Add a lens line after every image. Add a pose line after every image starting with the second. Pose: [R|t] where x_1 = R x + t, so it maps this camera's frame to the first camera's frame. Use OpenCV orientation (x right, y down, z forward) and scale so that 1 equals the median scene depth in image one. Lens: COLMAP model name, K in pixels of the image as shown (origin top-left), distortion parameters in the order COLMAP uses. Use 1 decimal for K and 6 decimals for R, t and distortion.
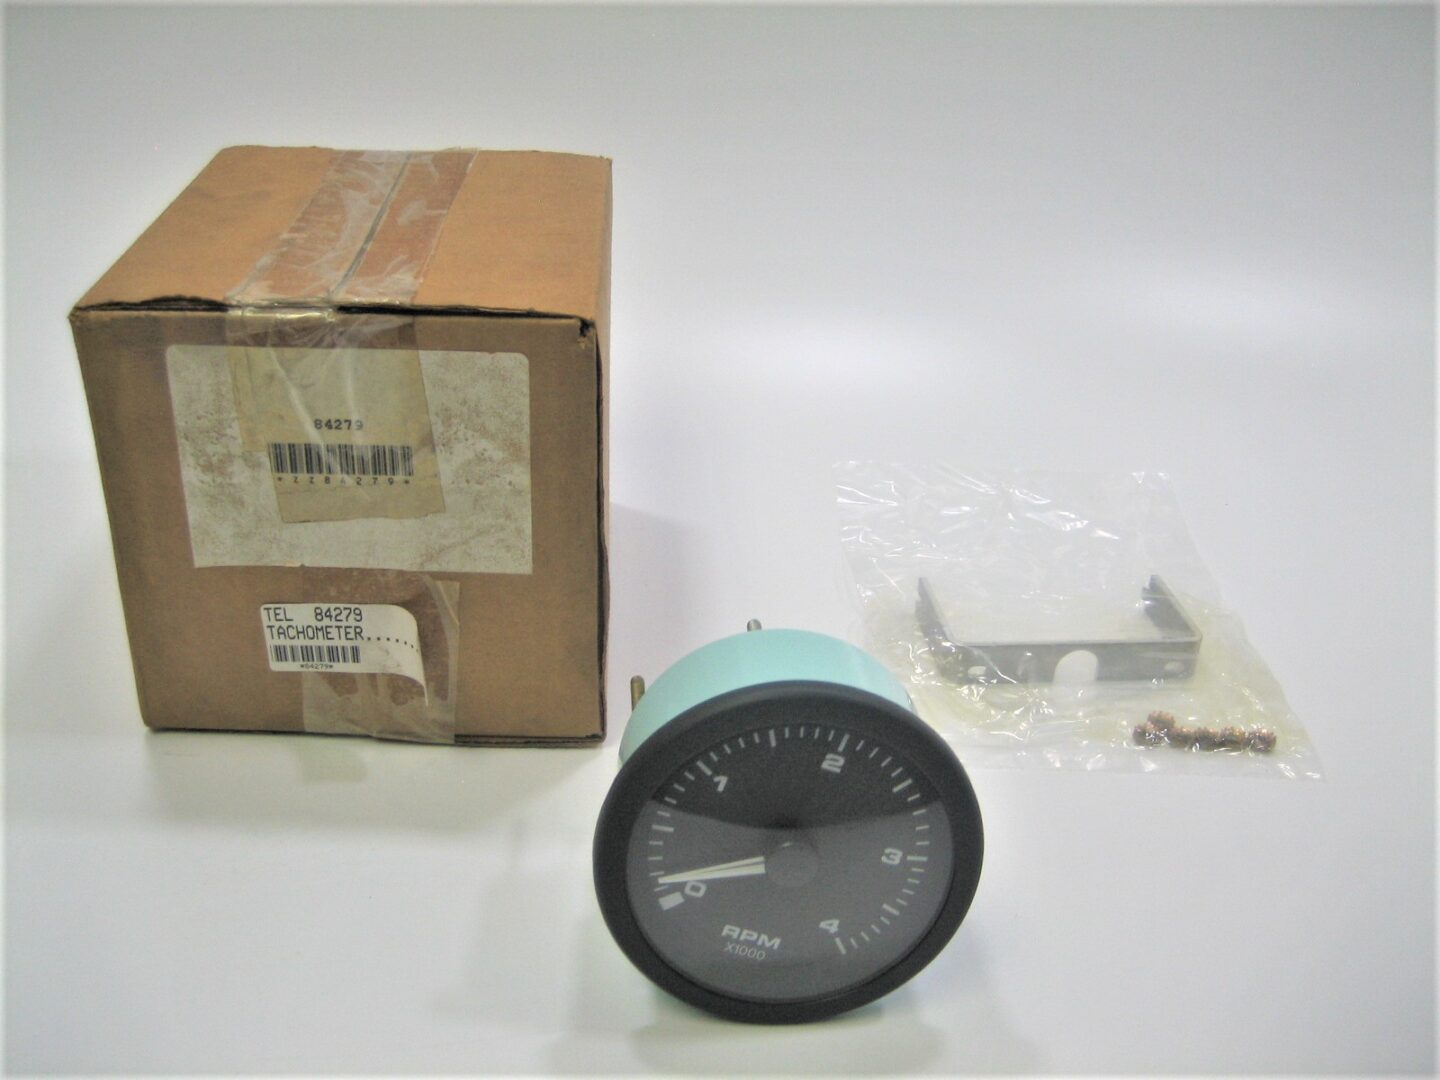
lens RADIAL K [[1508.6, 0, 720.0], [0, 1508.6, 540.0], [0, 0, 1]] dist [-0.124348, 0.012161]
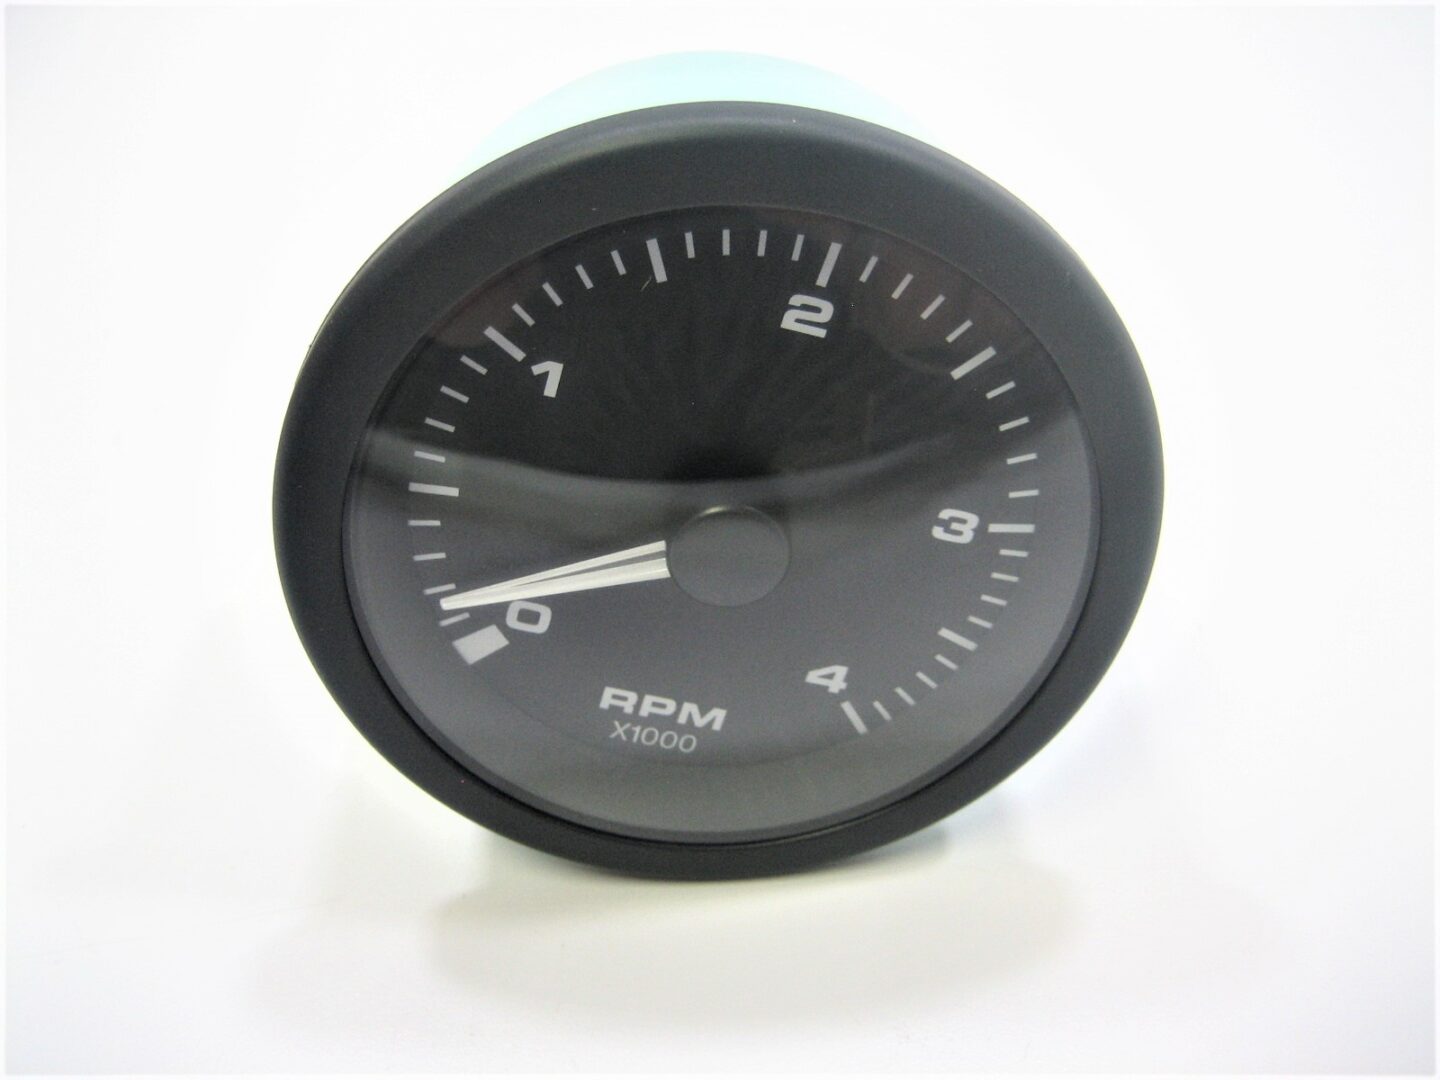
lens RADIAL K [[1508.6, 0, 720.0], [0, 1508.6, 540.0], [0, 0, 1]] dist [-0.124348, 0.012161]
pose [[0.997401, -0.050890, -0.051009, 0.069174], [0.060467, 0.976159, 0.208464, 0.120678], [0.039184, -0.211006, 0.976699, 0.573288]]
